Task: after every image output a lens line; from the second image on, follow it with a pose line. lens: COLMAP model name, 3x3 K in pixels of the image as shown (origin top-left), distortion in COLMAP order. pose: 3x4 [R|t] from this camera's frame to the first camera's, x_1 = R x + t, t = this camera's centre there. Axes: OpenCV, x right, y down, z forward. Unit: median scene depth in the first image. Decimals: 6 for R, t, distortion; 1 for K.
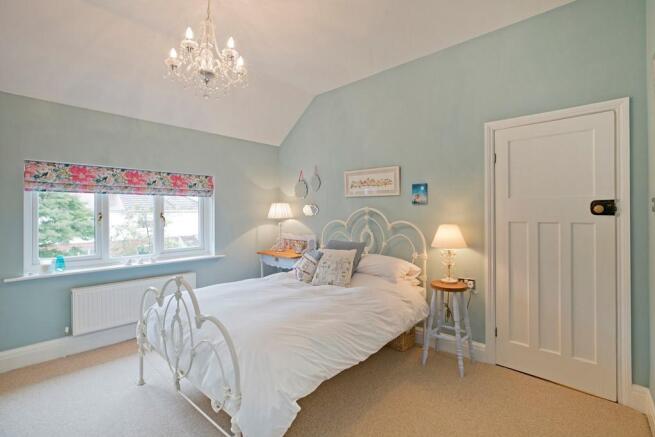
lens RADIAL K [[301.0, 0, 330.2], [0, 301.0, 212.6], [0, 0, 1]] dist [-0.002077, -0.000200]
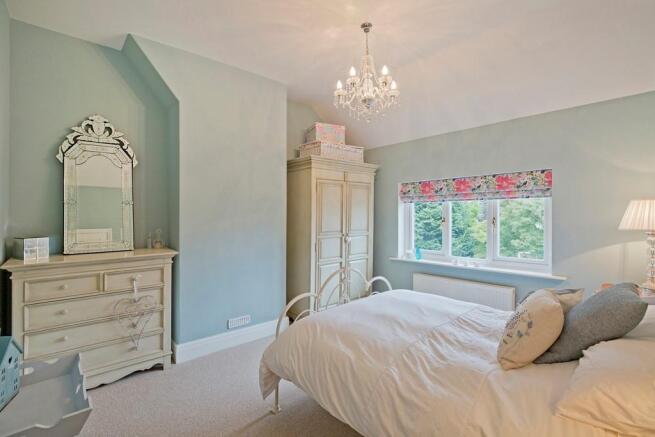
lens RADIAL K [[316.8, 0, 327.5], [0, 316.8, 218.5], [0, 0, 1]] dist [-0.000971, 0.000207]
pose [[-0.101582, 0.005883, -0.994810, 0.491482], [0.003159, 0.999979, 0.005591, -0.003956], [0.994822, -0.002574, -0.101599, 0.586483]]
